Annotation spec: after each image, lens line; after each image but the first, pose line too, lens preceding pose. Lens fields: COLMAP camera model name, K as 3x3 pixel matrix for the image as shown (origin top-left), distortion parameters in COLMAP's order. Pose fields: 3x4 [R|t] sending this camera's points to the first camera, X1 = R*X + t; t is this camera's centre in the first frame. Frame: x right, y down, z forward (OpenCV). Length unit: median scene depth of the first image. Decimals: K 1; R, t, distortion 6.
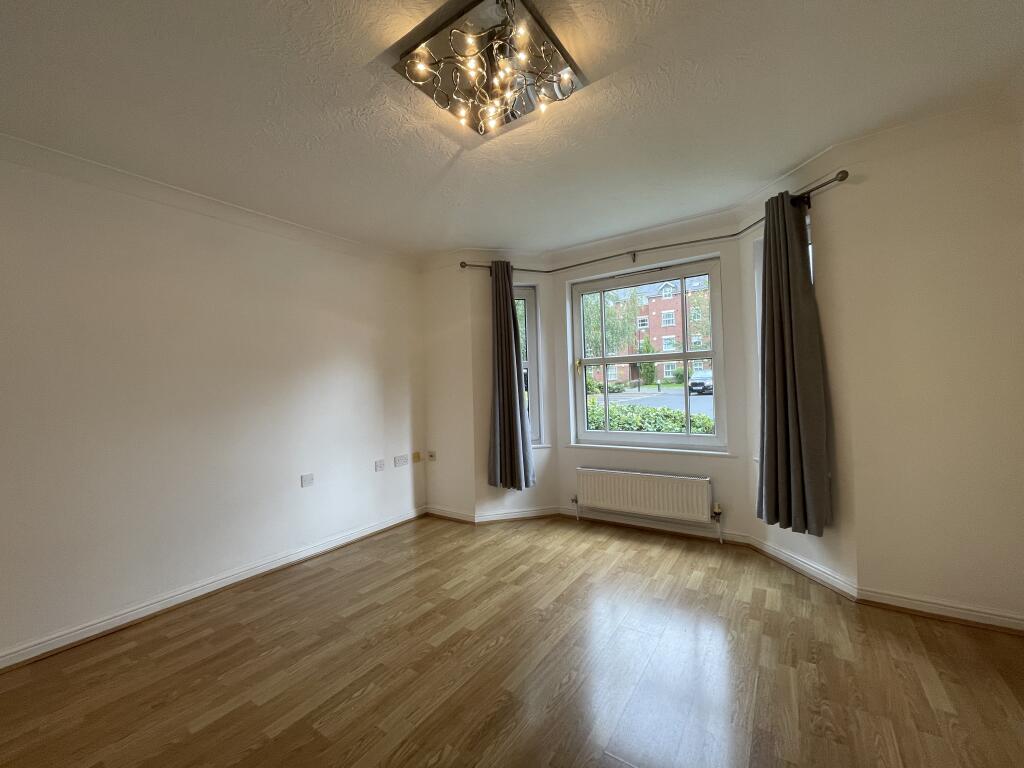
lens RADIAL K [[412.5, 0, 512.8], [0, 412.5, 387.9], [0, 0, 1]] dist [-0.003088, 0.000262]
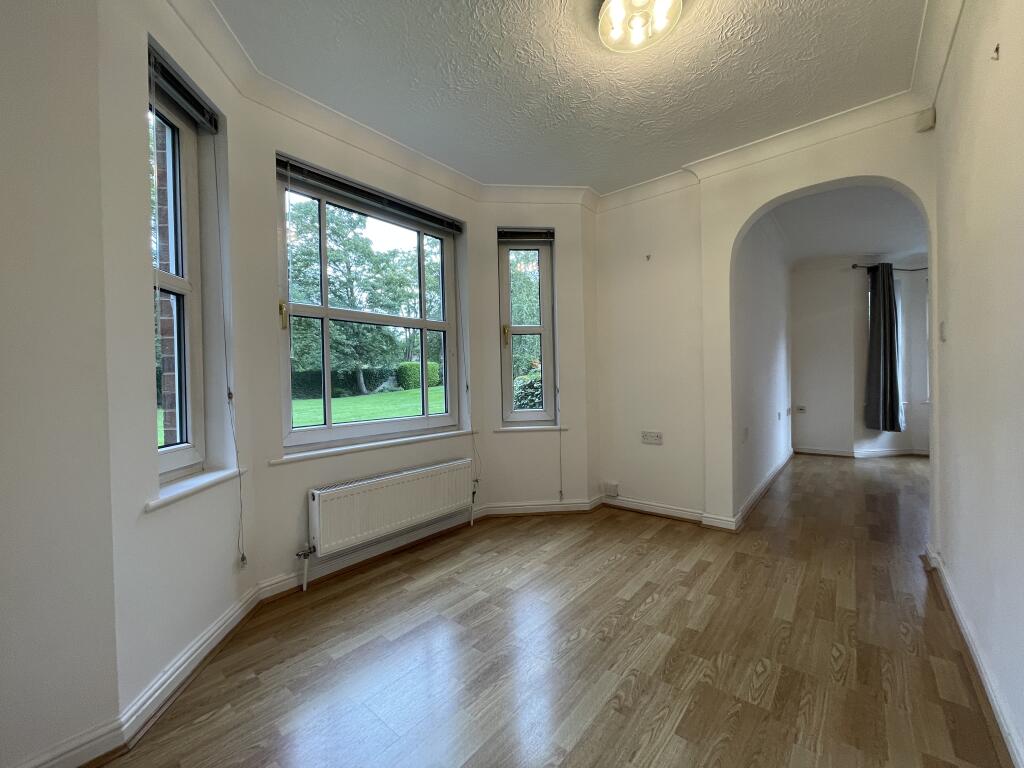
lens RADIAL K [[412.5, 0, 512.8], [0, 412.5, 387.9], [0, 0, 1]] dist [-0.003088, 0.000262]
pose [[0.995672, 0.016054, -0.091540, -1.084622], [-0.015732, 0.999867, 0.004238, 0.112597], [0.091596, -0.002779, 0.995792, -0.447744]]
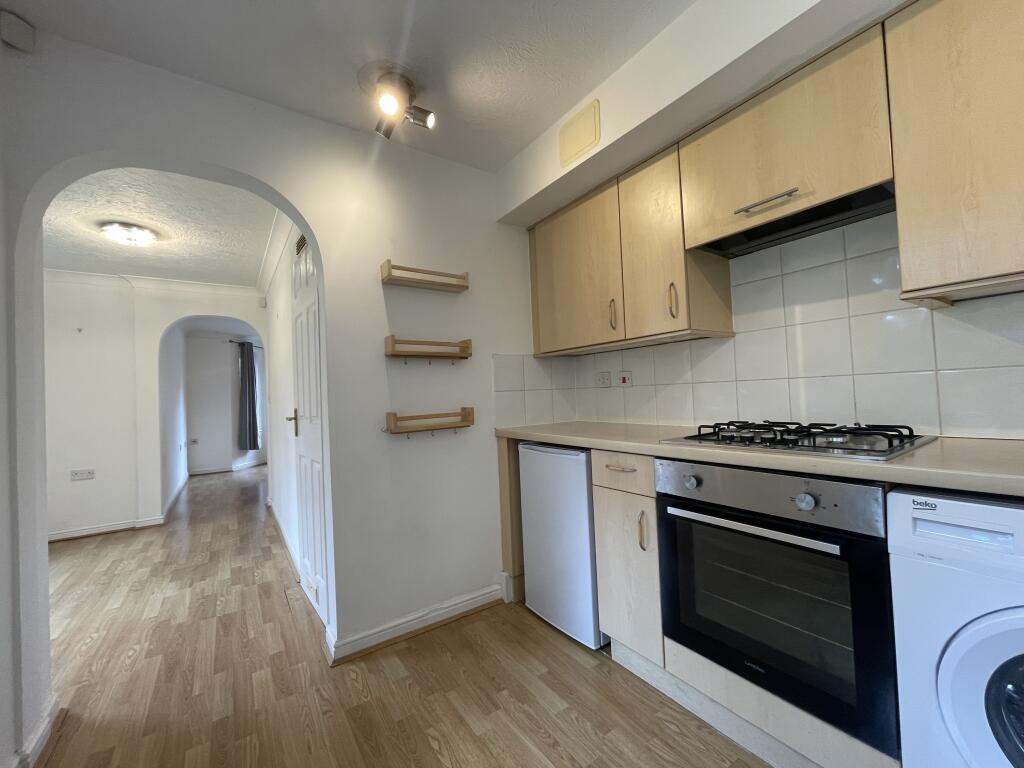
lens RADIAL K [[412.5, 0, 512.8], [0, 412.5, 387.9], [0, 0, 1]] dist [-0.003088, 0.000262]
pose [[0.357109, 0.040159, 0.933199, -1.461468], [0.038791, 0.997576, -0.057773, 0.097736], [-0.933257, 0.056831, 0.354685, -0.968642]]
